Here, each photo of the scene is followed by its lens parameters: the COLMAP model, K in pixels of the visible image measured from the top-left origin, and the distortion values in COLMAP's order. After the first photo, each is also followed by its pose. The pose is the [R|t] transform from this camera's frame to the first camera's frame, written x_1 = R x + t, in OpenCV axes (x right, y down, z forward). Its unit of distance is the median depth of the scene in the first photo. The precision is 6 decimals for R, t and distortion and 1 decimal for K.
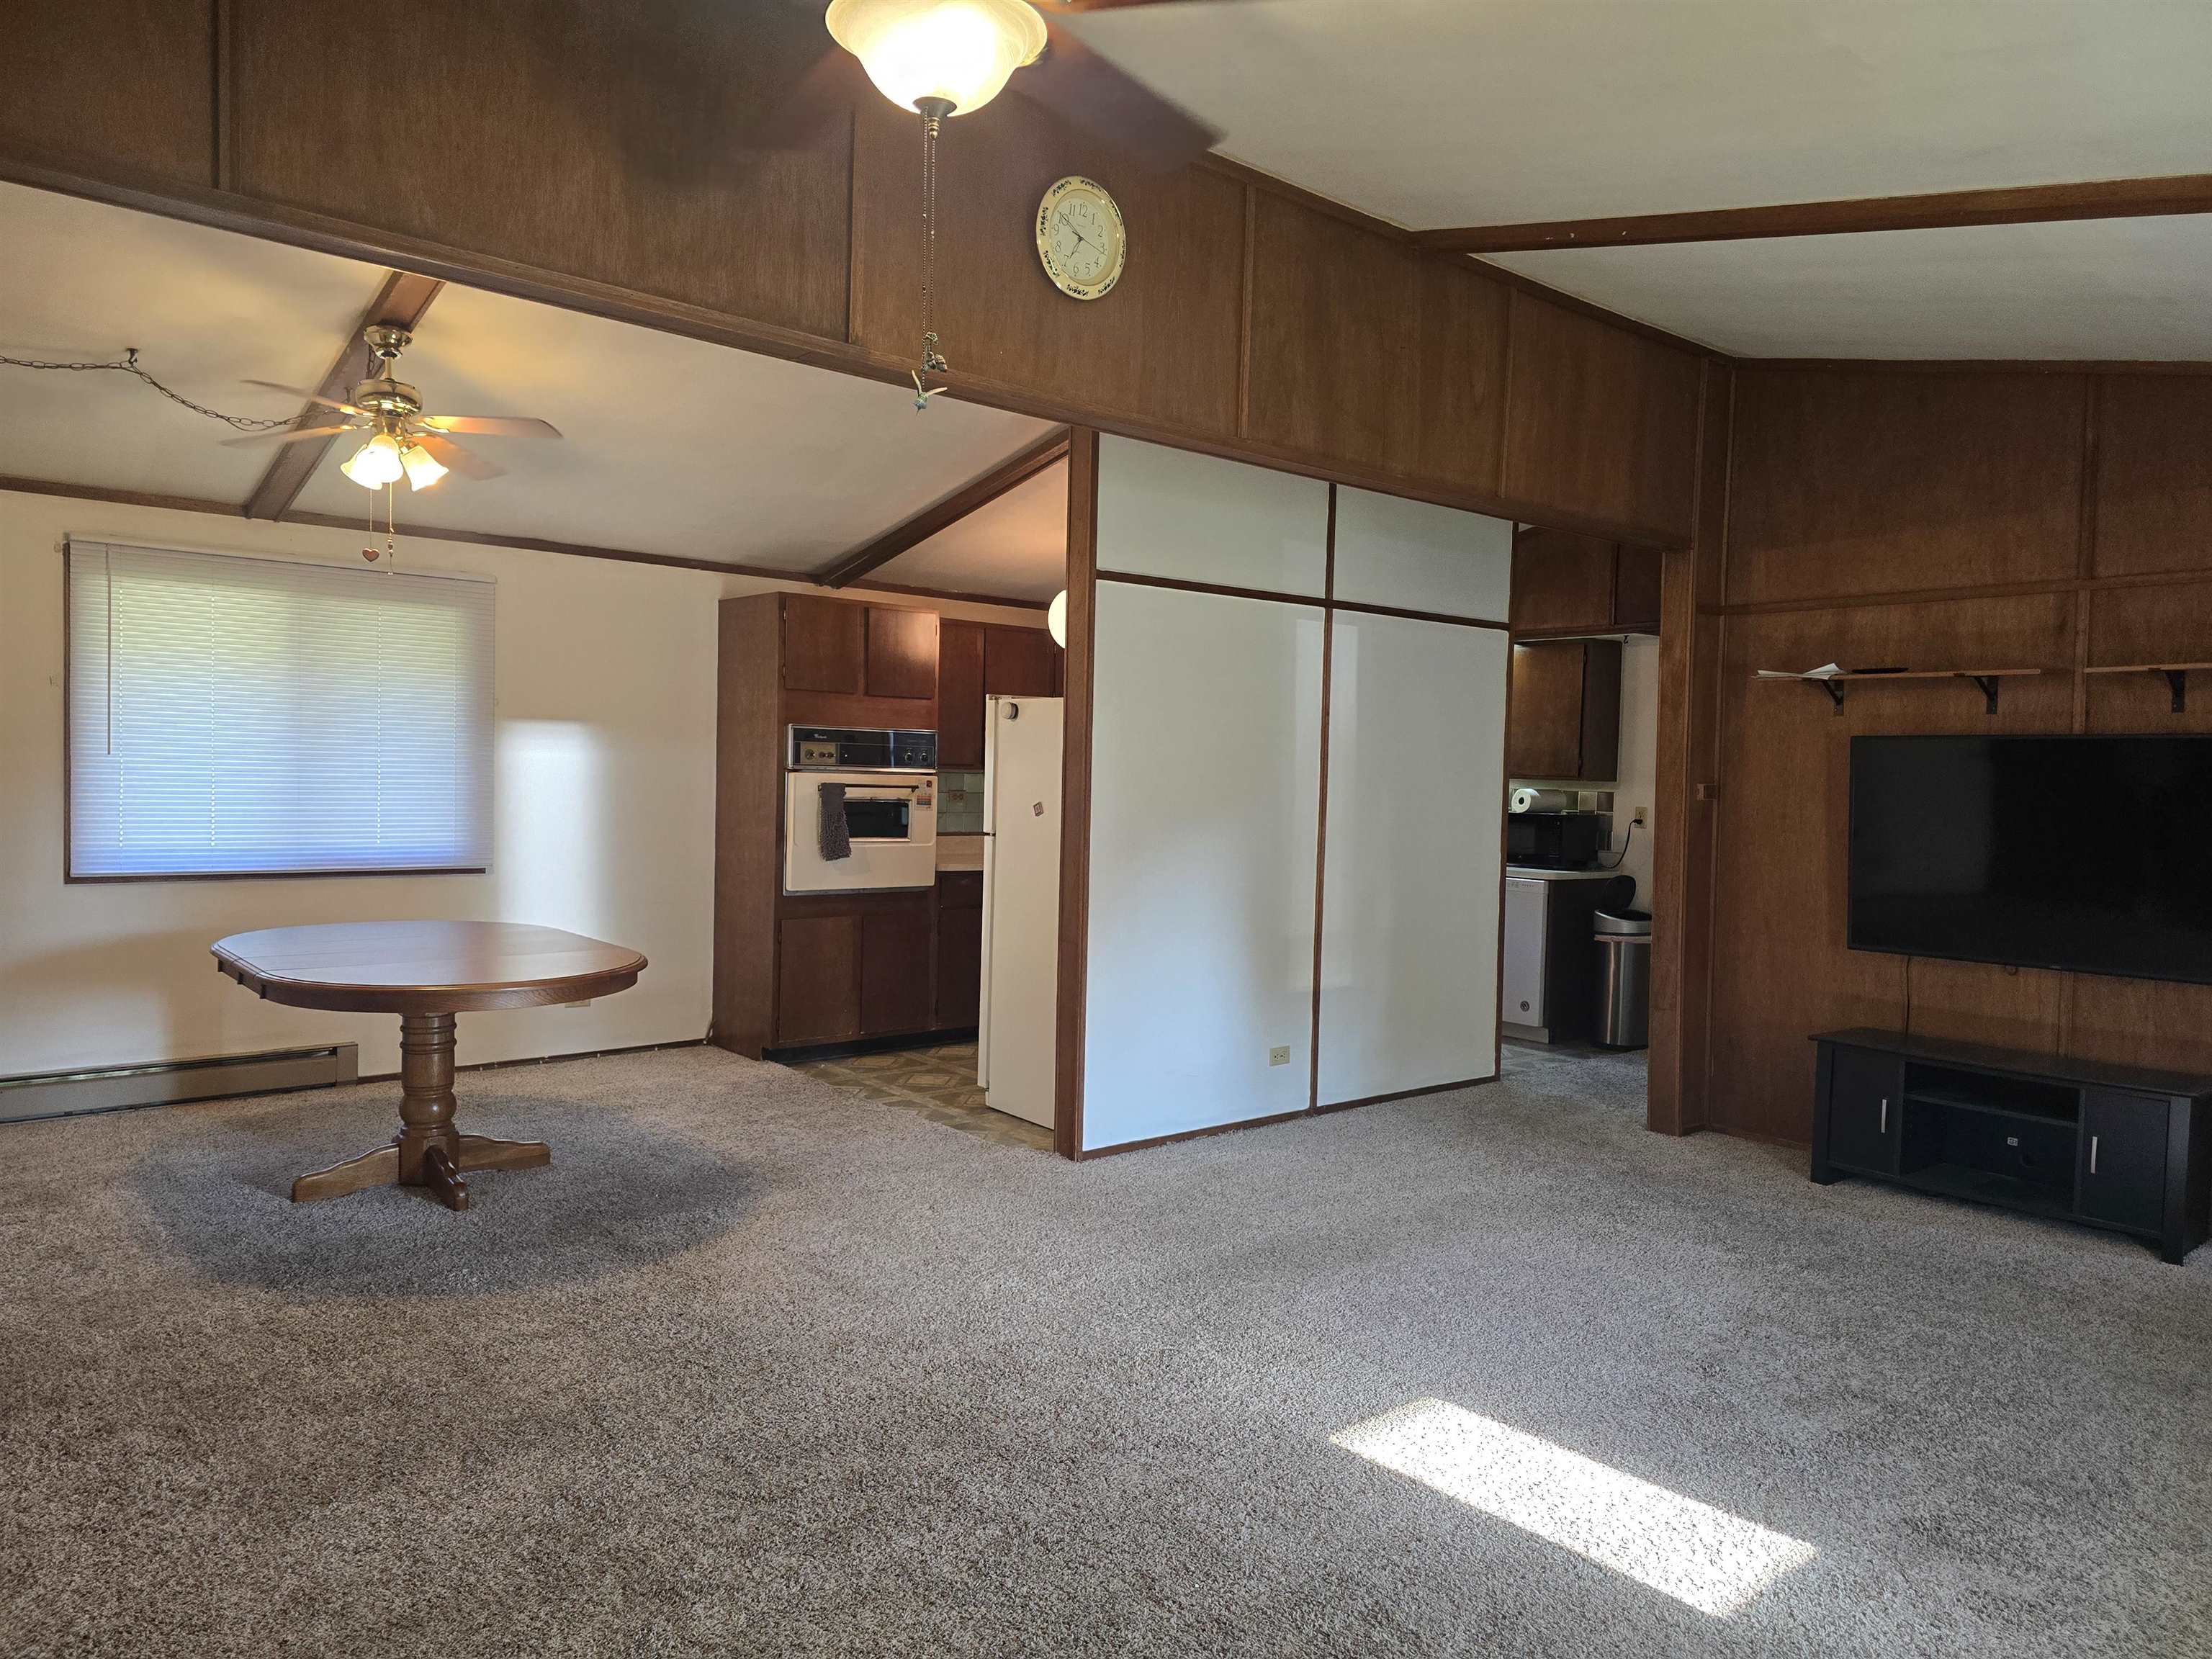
lens RADIAL K [[1477.1, 0, 1109.1], [0, 1477.1, 819.7], [0, 0, 1]] dist [0.104504, -0.110043]
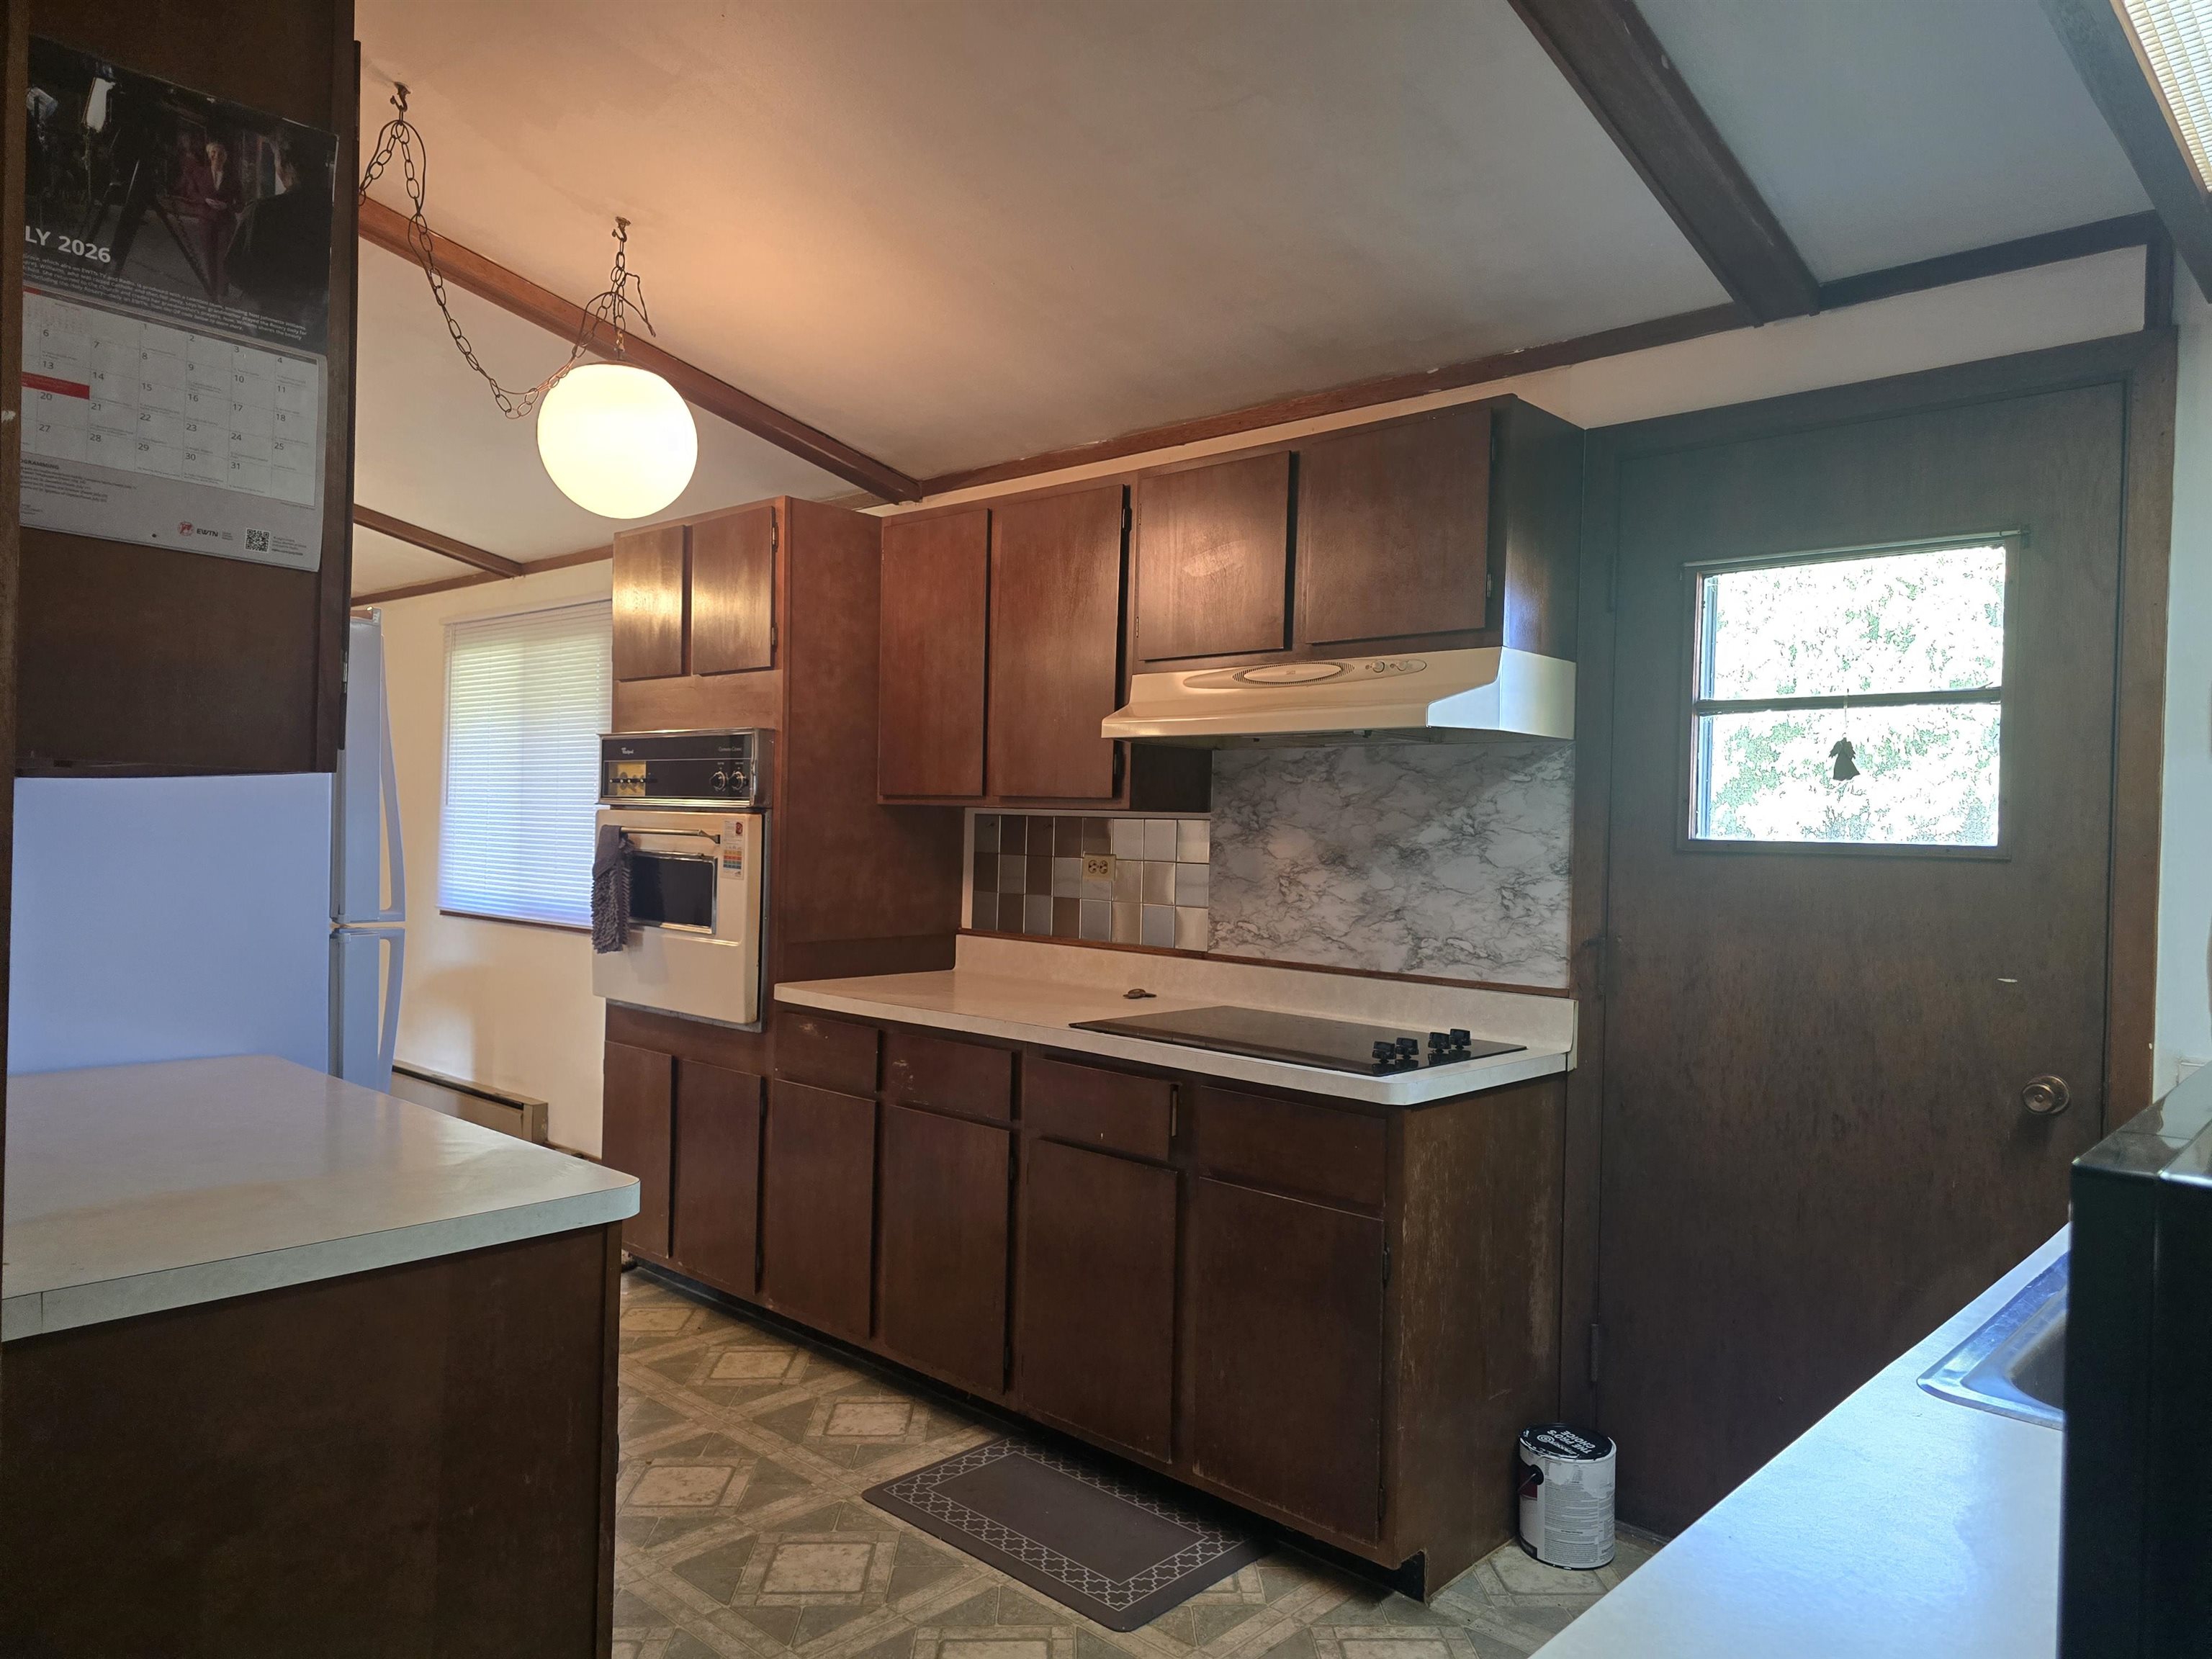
lens RADIAL K [[1480.4, 0, 1109.6], [0, 1480.4, 825.5], [0, 0, 1]] dist [0.058391, -0.050302]
pose [[0.129848, -0.021378, -0.991303, 0.450827], [-0.056962, 0.997956, -0.028983, -0.018900], [0.989896, 0.060230, 0.128364, 1.137239]]
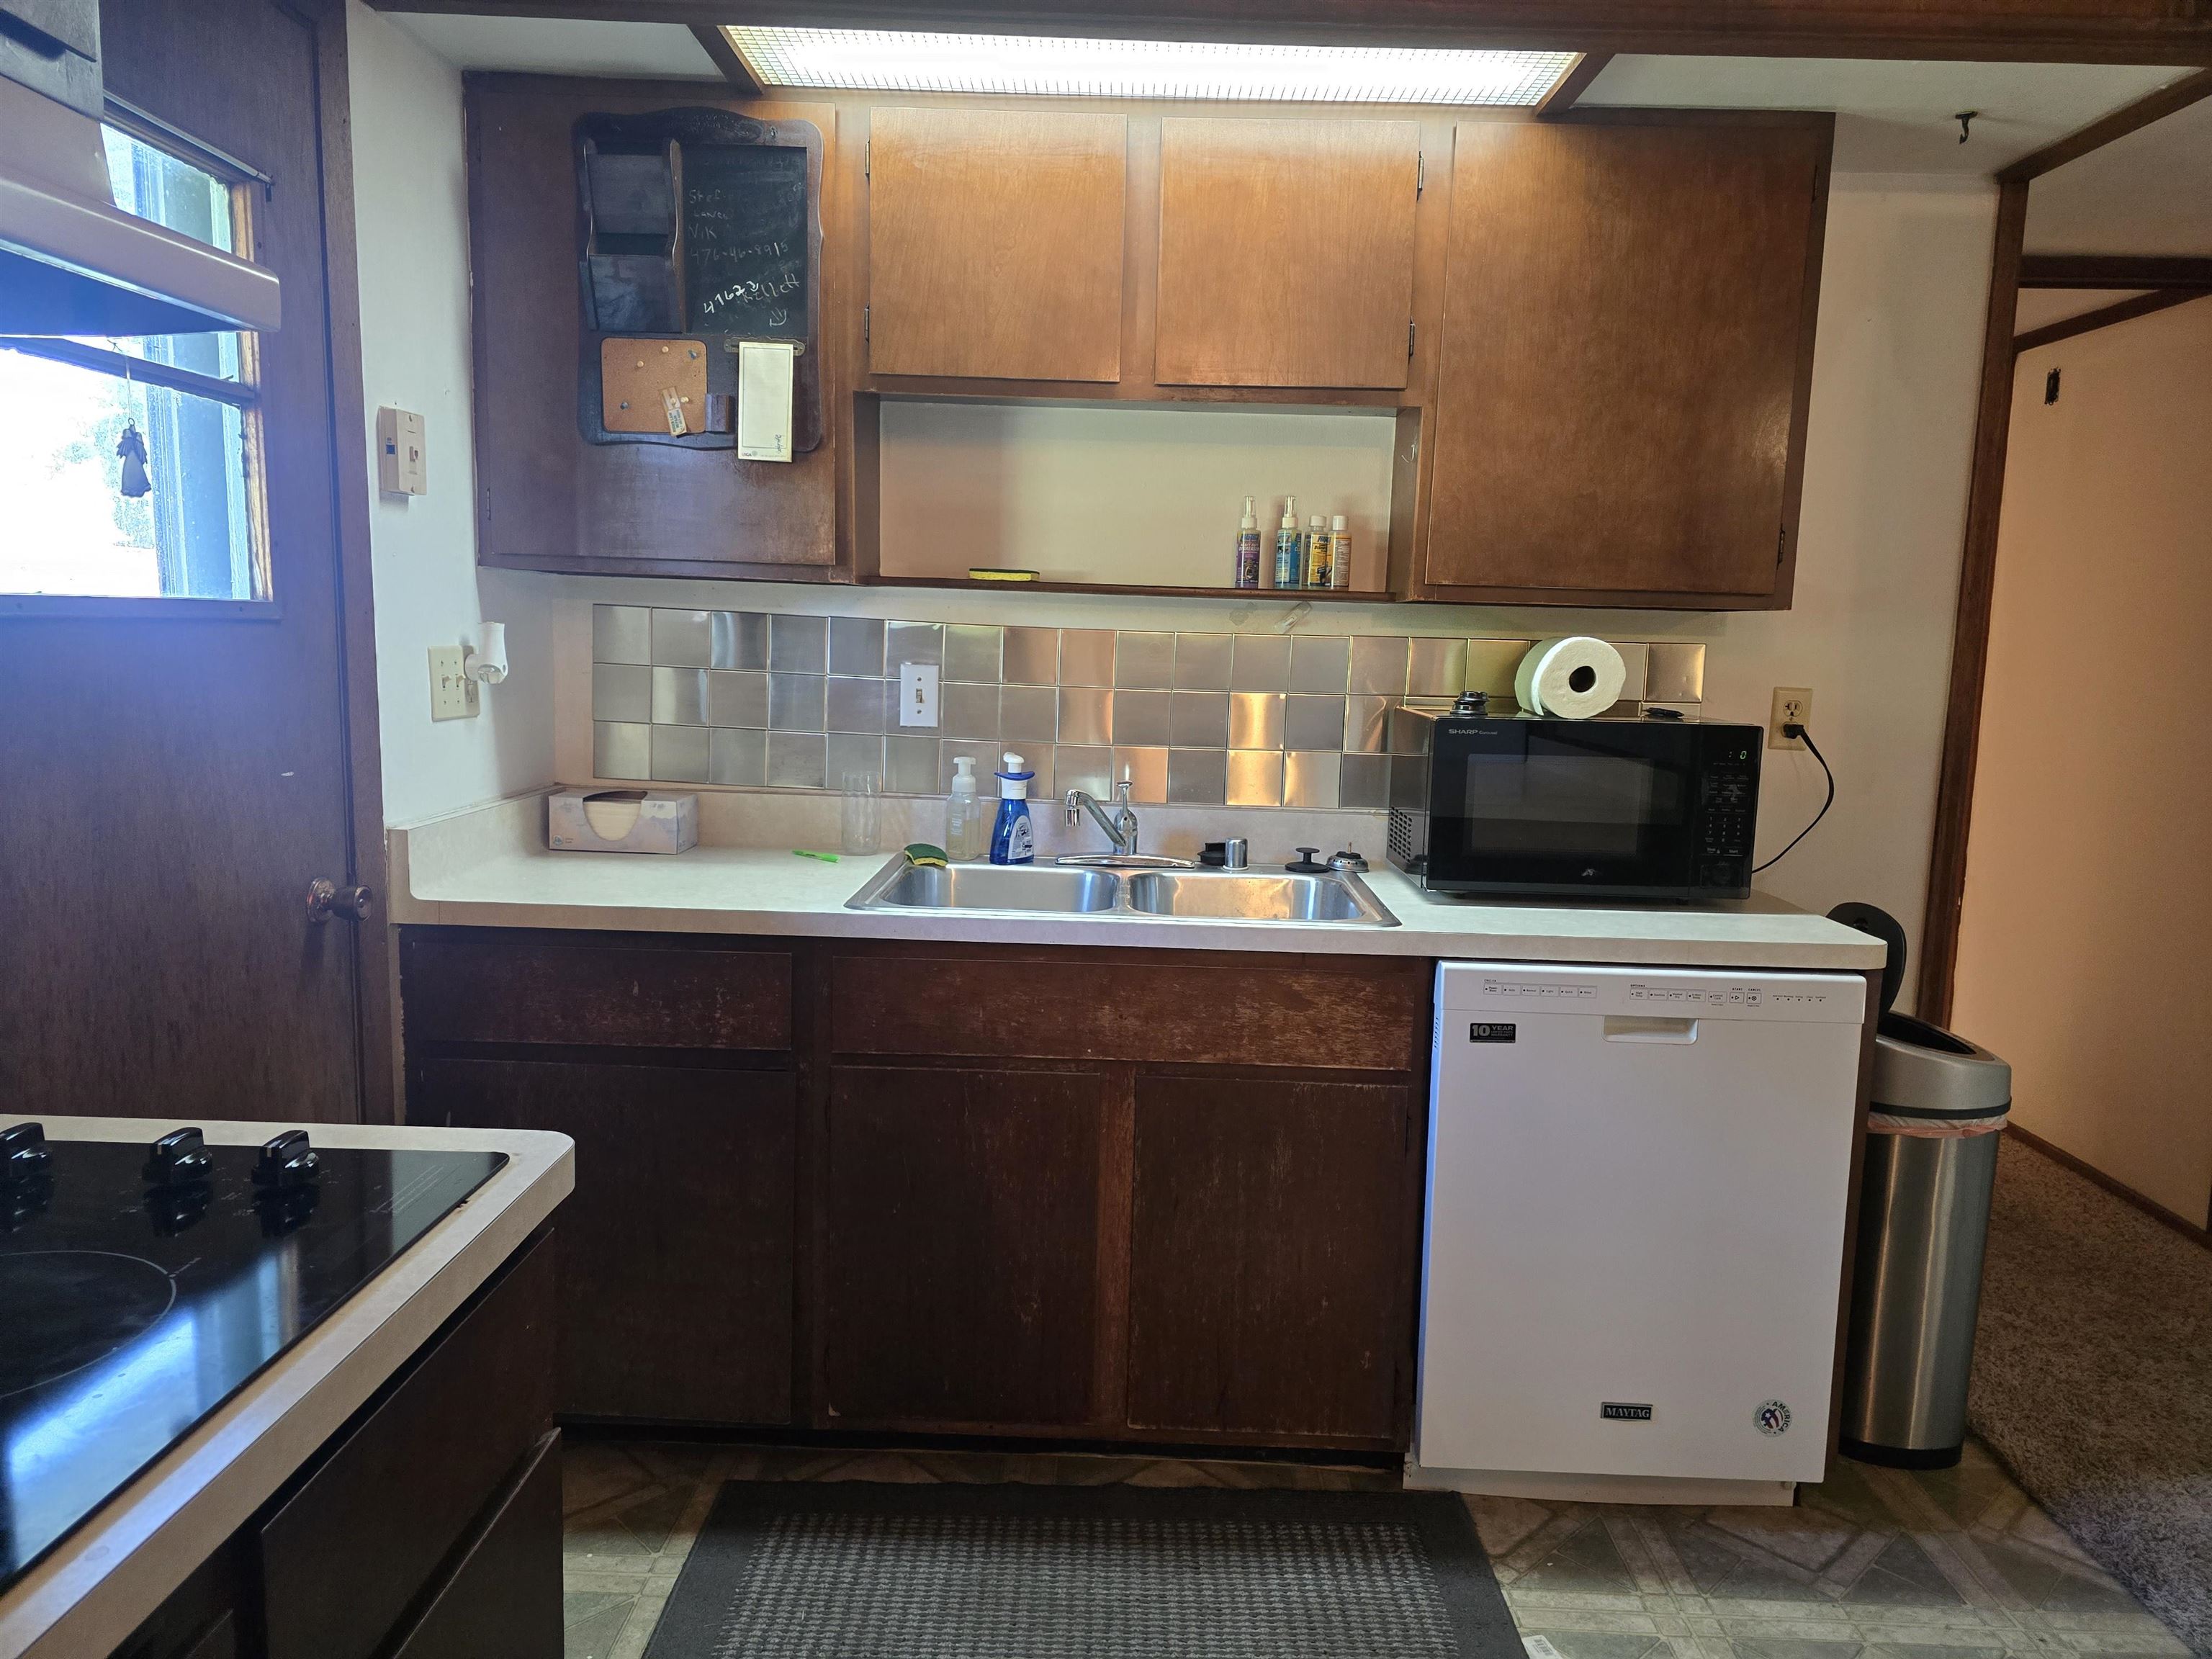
lens RADIAL K [[1480.4, 0, 1109.6], [0, 1480.4, 825.5], [0, 0, 1]] dist [0.058391, -0.050302]
pose [[0.652778, -0.108974, 0.749671, -0.004511], [0.017065, 0.991464, 0.129263, -0.029305], [-0.757357, -0.071587, 0.649065, 1.094622]]
